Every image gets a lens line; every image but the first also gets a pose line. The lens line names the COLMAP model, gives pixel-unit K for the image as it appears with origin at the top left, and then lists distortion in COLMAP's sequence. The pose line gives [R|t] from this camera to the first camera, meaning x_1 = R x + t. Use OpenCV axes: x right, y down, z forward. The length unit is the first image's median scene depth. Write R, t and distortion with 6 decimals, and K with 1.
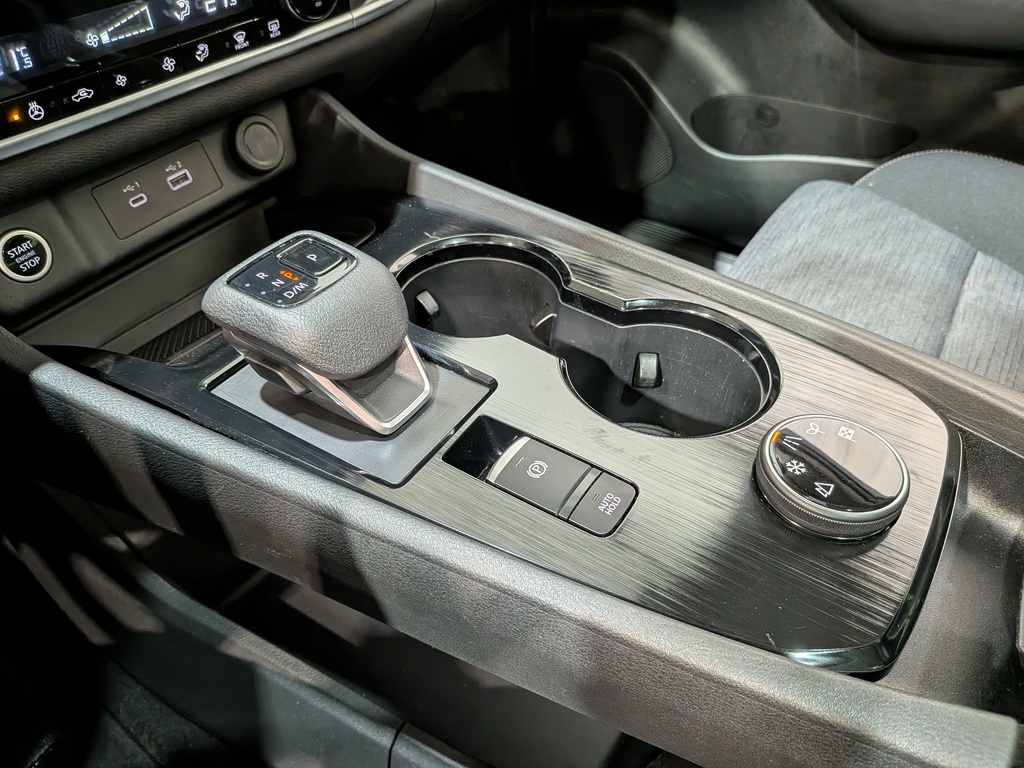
lens RADIAL K [[774.1, 0, 505.1], [0, 774.1, 390.9], [0, 0, 1]] dist [-0.015177, -0.009305]
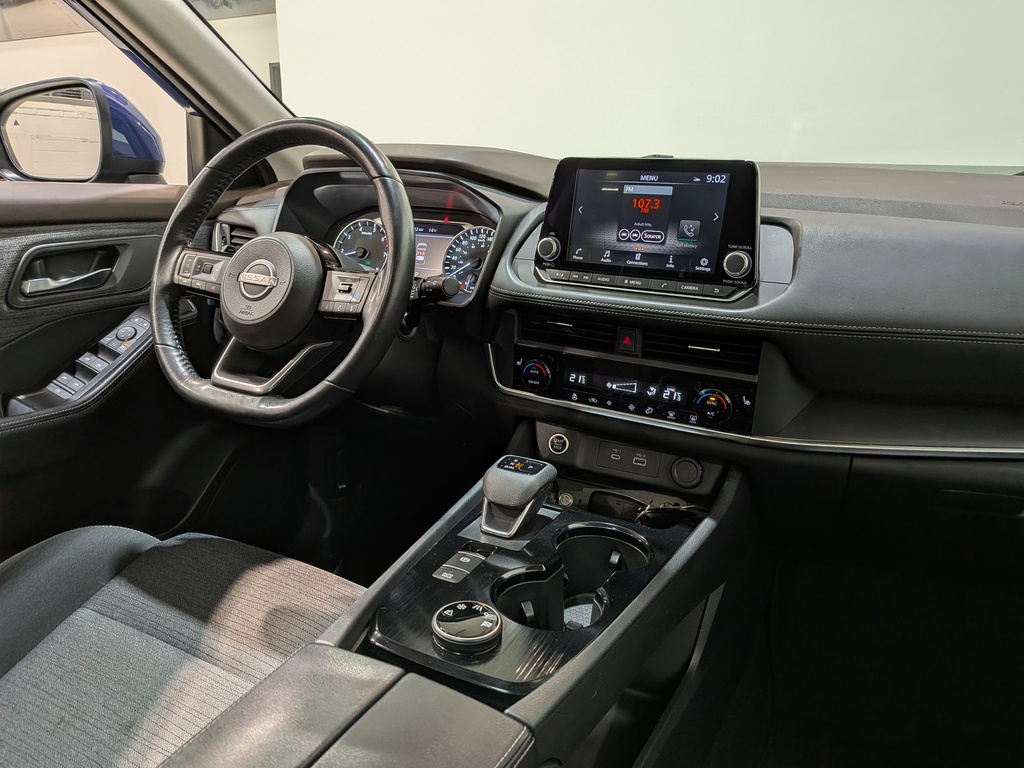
lens RADIAL K [[745.1, 0, 486.5], [0, 745.1, 392.8], [0, 0, 1]] dist [0.060867, -0.110669]
pose [[0.103906, 0.290798, -0.951126, 1.473455], [-0.692216, 0.707825, 0.140789, -0.441373], [0.714172, 0.643755, 0.274842, 0.073928]]
